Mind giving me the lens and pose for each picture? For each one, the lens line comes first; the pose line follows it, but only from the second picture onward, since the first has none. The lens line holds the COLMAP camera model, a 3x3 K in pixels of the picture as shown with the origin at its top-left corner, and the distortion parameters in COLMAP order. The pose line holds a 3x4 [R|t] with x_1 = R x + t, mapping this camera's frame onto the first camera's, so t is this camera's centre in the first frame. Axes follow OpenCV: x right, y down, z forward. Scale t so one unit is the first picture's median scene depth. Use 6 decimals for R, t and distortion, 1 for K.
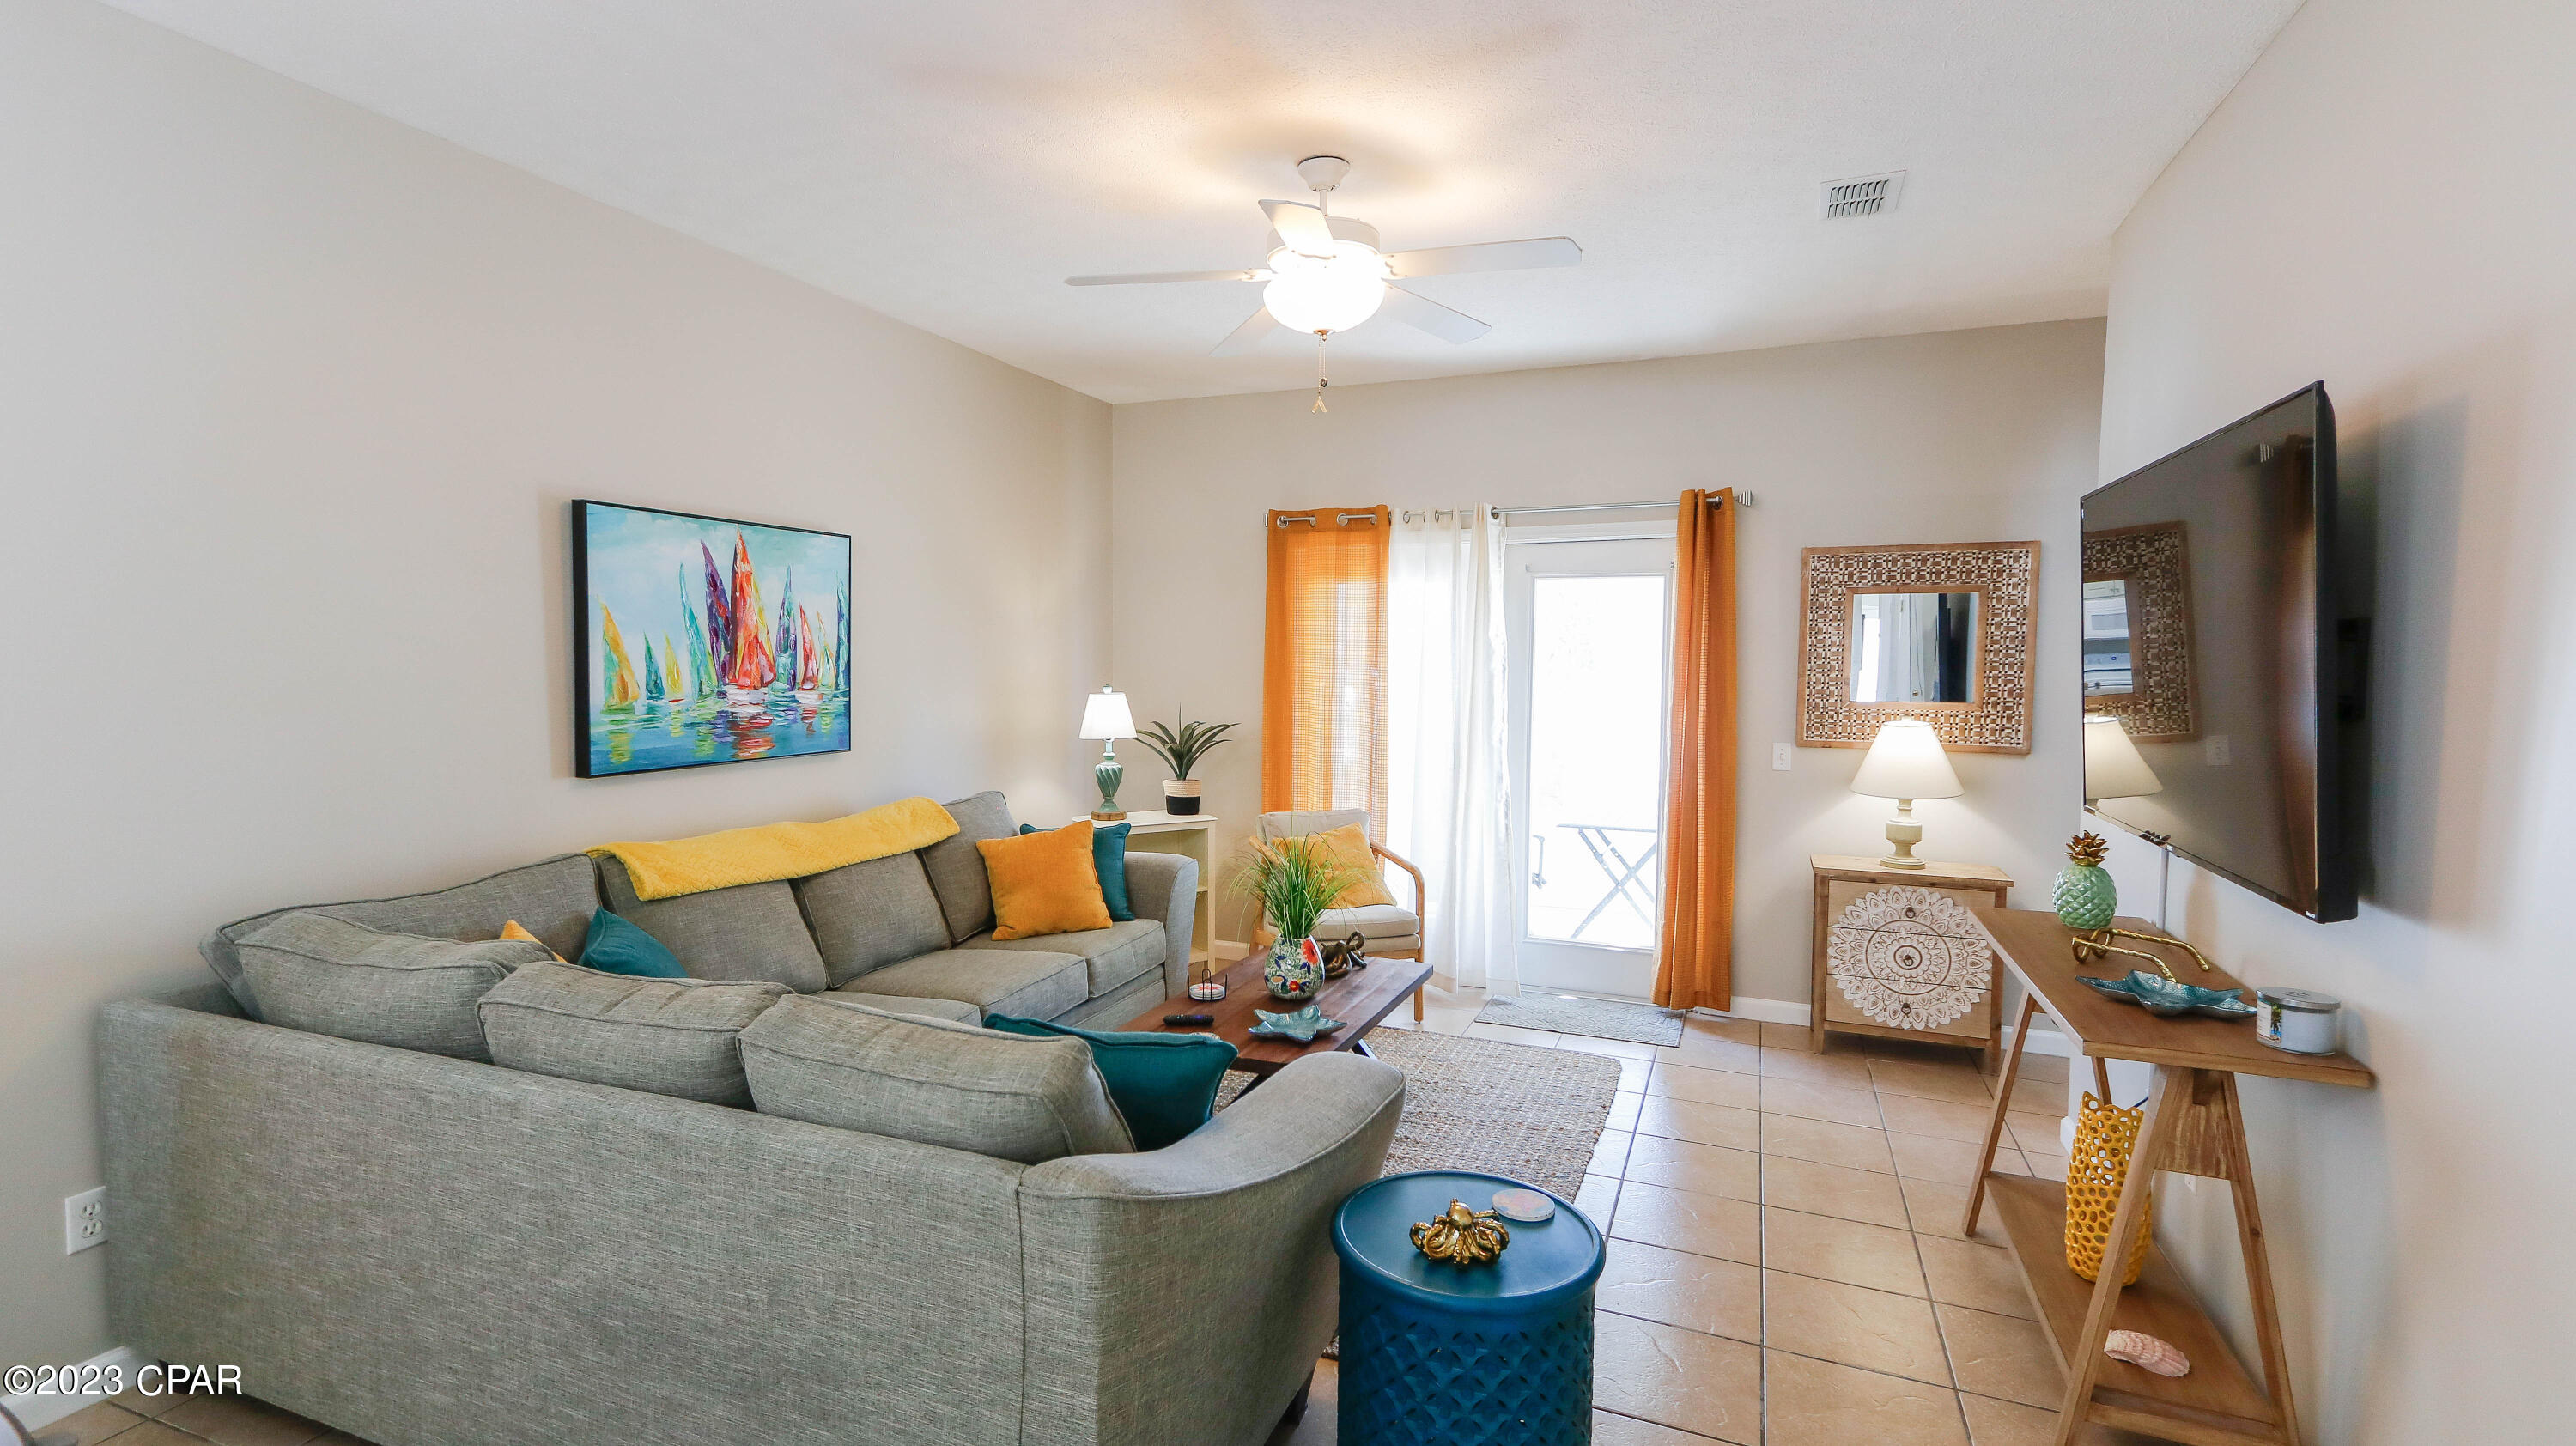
lens RADIAL K [[1185.9, 0, 1284.0], [0, 1185.9, 756.1], [0, 0, 1]] dist [0.014278, 0.000123]
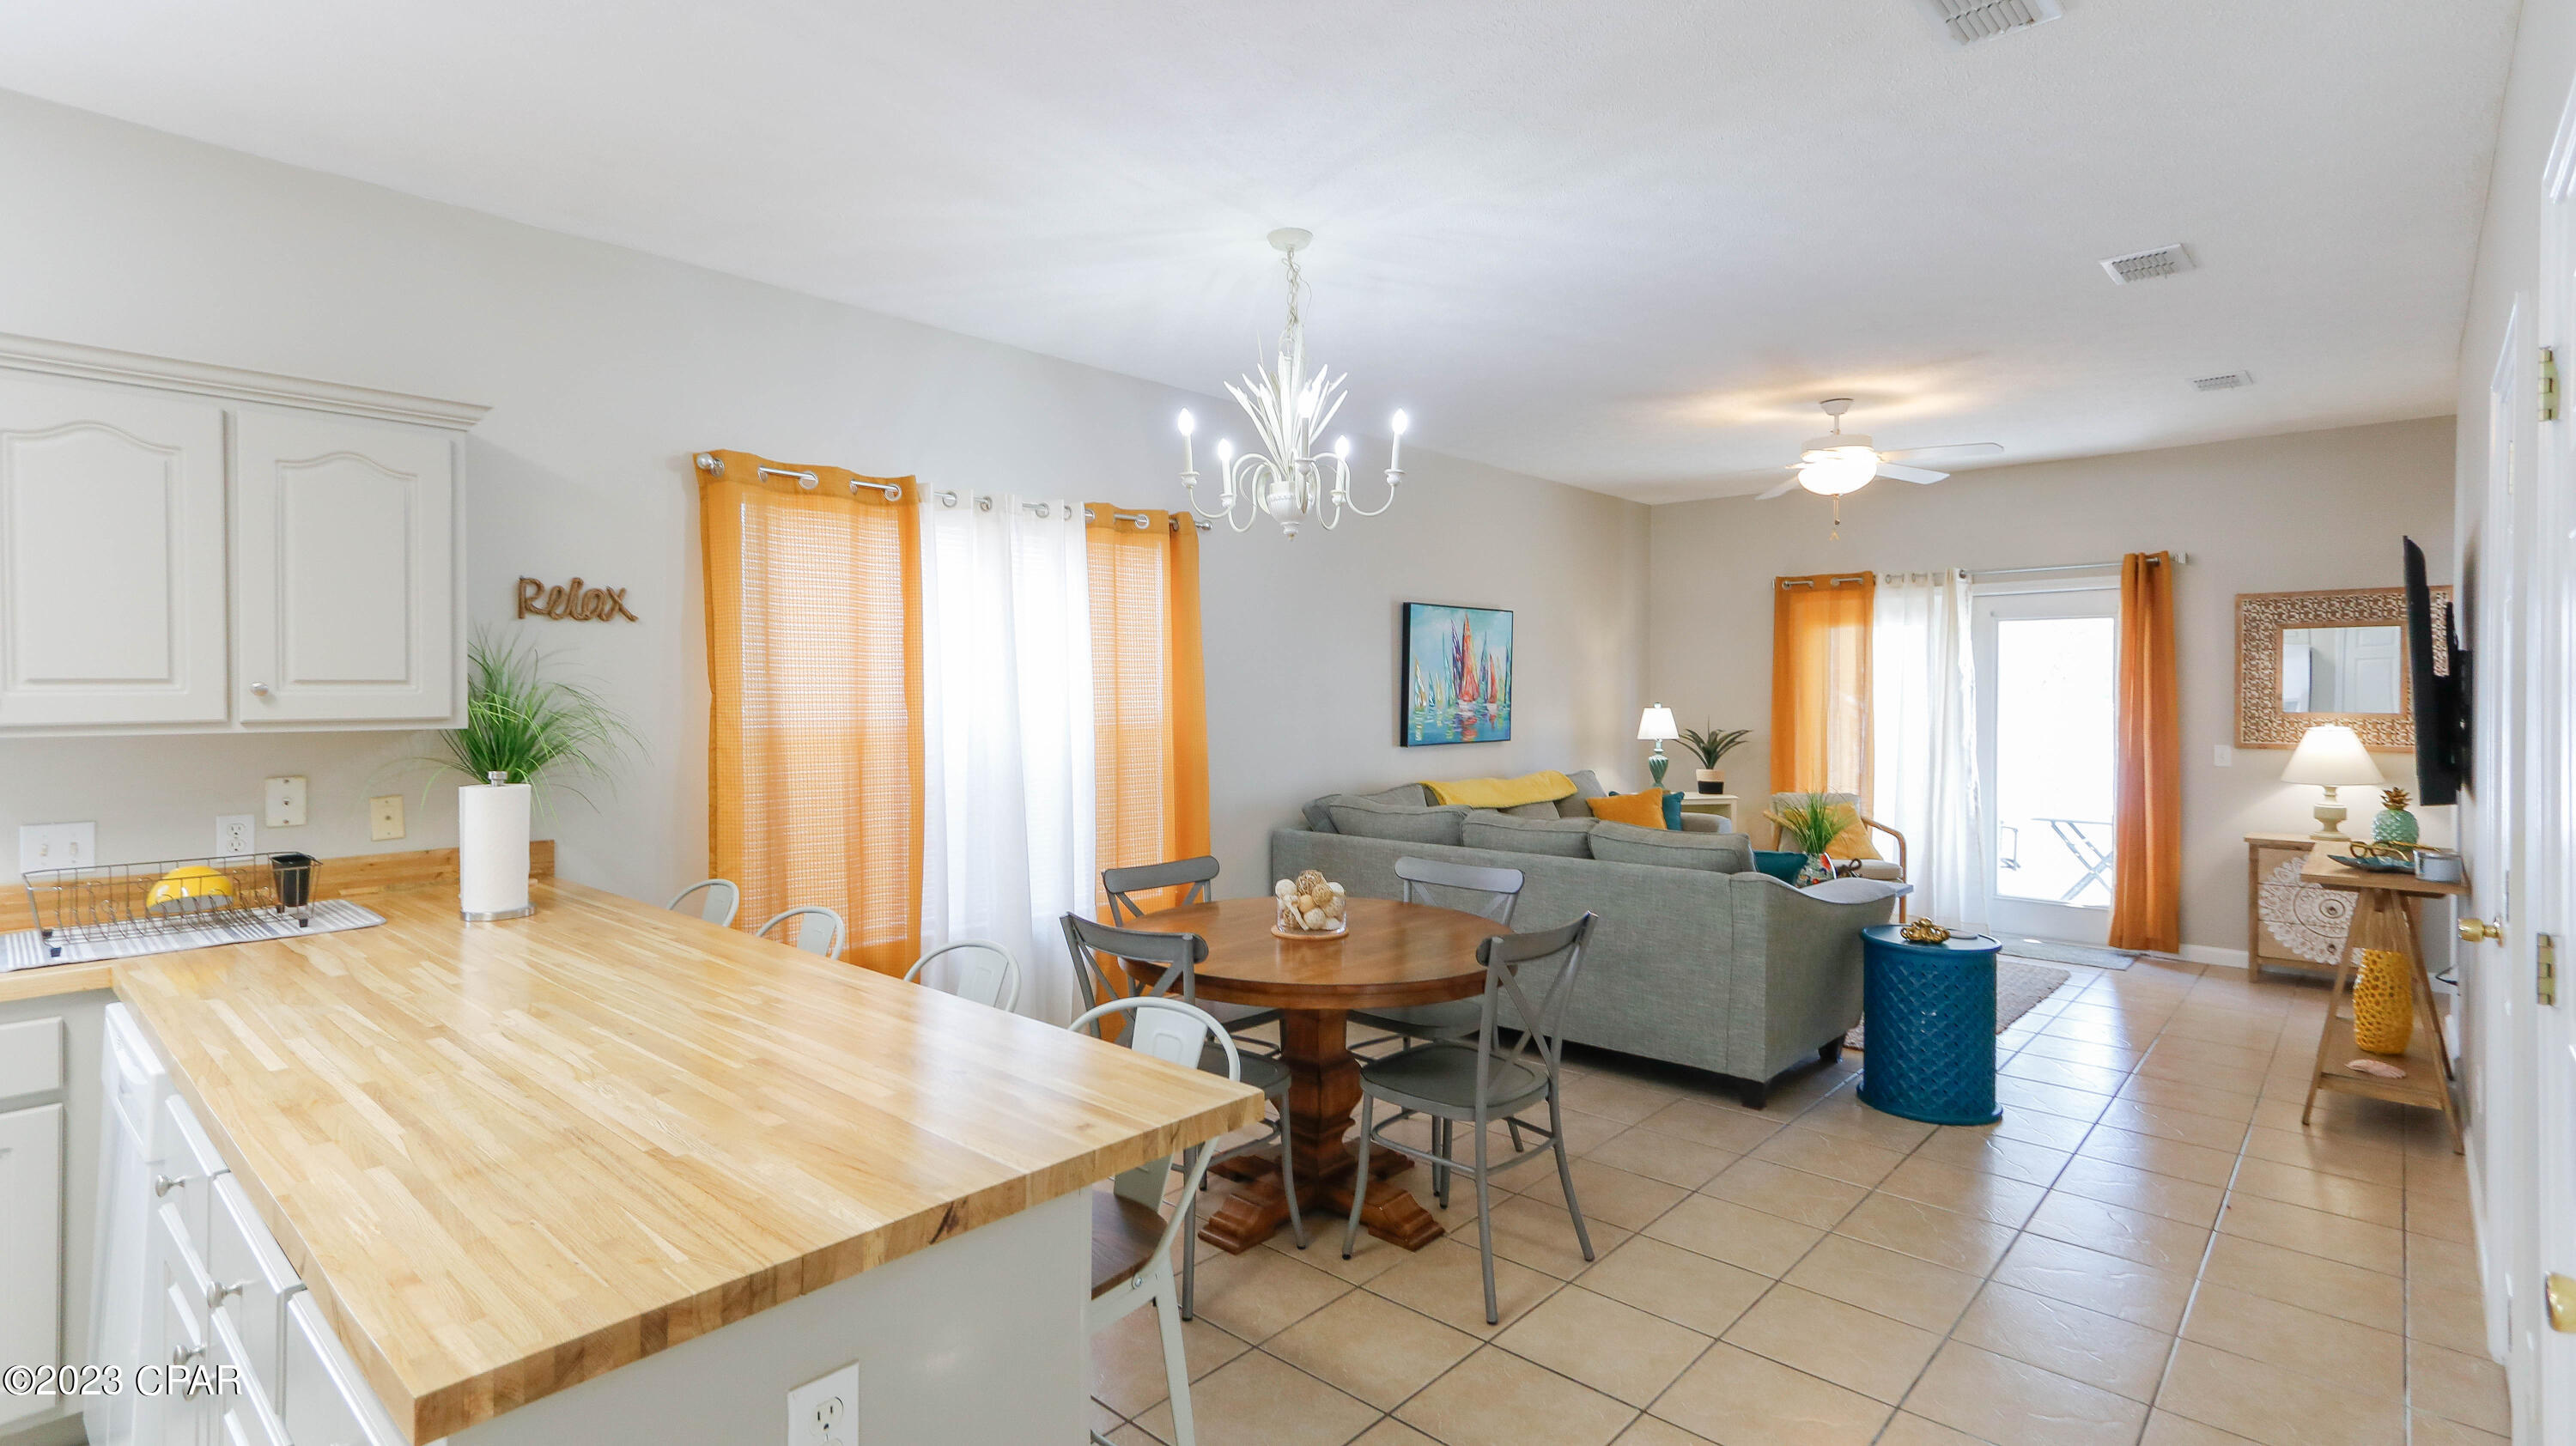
lens RADIAL K [[1221.7, 0, 1246.7], [0, 1221.7, 708.6], [0, 0, 1]] dist [0.015567, -0.000324]
pose [[0.930697, -0.000812, -0.365790, -0.075065], [-0.024315, 0.997649, -0.064079, 0.061567], [0.364981, 0.068532, 0.928489, -0.633313]]
